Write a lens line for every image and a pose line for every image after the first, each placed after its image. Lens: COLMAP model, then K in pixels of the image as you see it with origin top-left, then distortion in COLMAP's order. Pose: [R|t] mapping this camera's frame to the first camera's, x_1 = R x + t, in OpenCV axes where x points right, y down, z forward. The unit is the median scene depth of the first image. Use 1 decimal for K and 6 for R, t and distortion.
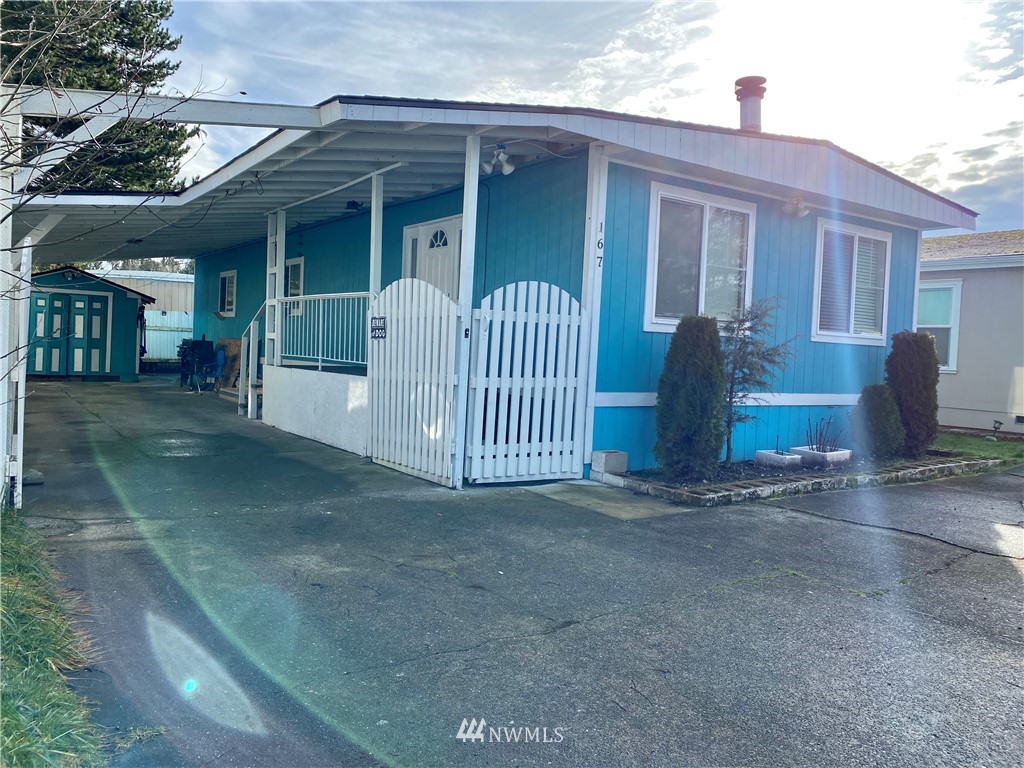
lens RADIAL K [[765.2, 0, 494.0], [0, 765.2, 382.1], [0, 0, 1]] dist [0.001545, 0.057405]
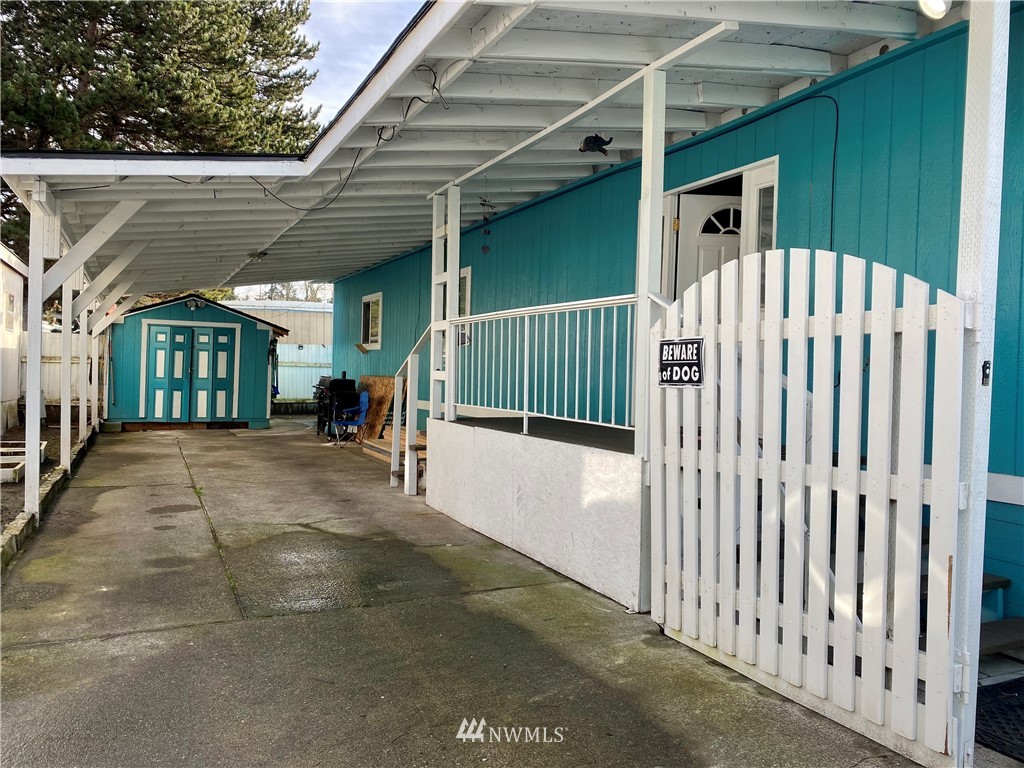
lens RADIAL K [[777.7, 0, 512.0], [0, 777.7, 384.0], [0, 0, 1]] dist [0.104307, -0.001528]
pose [[0.988538, -0.015305, -0.150193, -0.077293], [0.009909, 0.999280, -0.036612, -0.016704], [0.150646, 0.034704, 0.987978, 0.205303]]
